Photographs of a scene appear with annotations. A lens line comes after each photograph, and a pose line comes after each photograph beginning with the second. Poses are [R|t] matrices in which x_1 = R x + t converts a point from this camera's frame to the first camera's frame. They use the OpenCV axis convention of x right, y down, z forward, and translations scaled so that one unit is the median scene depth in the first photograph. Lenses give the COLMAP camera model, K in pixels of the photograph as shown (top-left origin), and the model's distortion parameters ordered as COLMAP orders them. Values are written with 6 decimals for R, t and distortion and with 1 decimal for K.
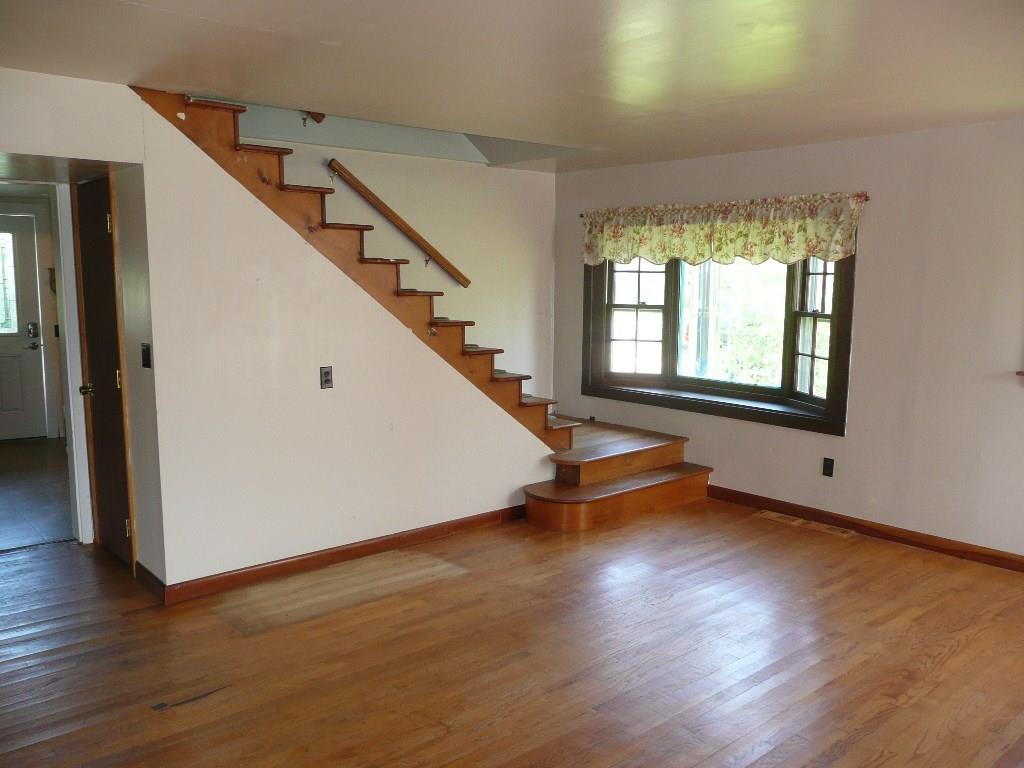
lens RADIAL K [[845.6, 0, 514.4], [0, 845.6, 380.5], [0, 0, 1]] dist [-0.032718, -0.011484]
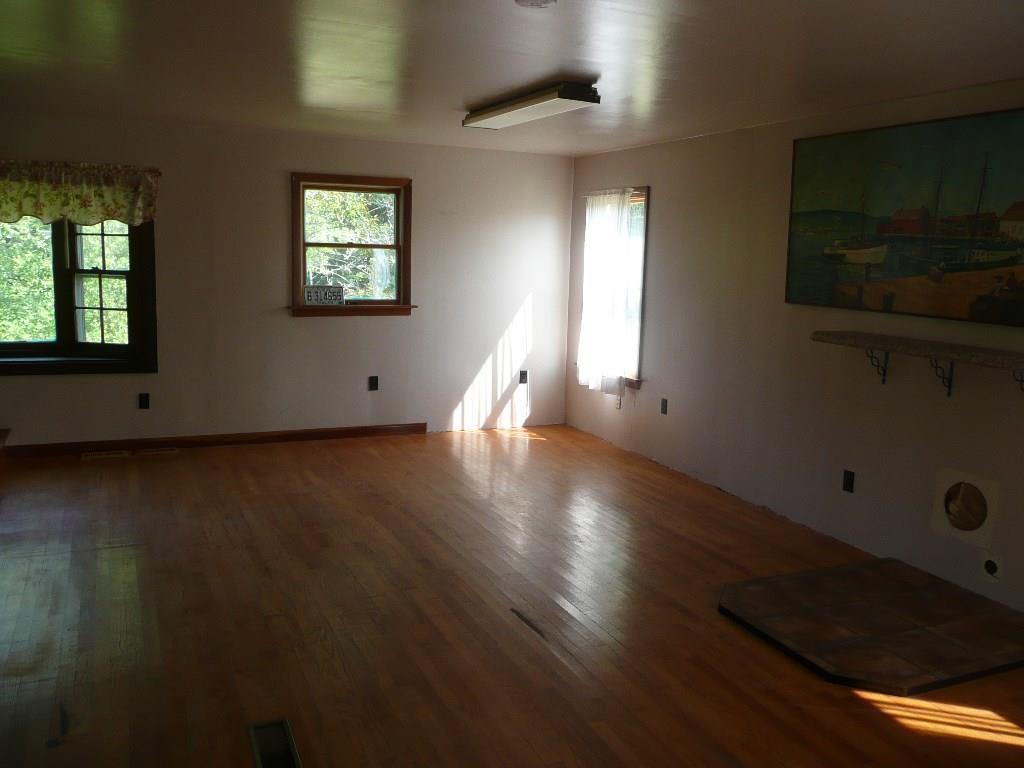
lens RADIAL K [[845.6, 0, 516.2], [0, 845.6, 386.0], [0, 0, 1]] dist [-0.032718, -0.011484]
pose [[0.284609, -0.146796, 0.947338, -0.584092], [0.083996, 0.988224, 0.127896, -0.024274], [-0.954957, 0.043172, 0.293588, 0.155165]]
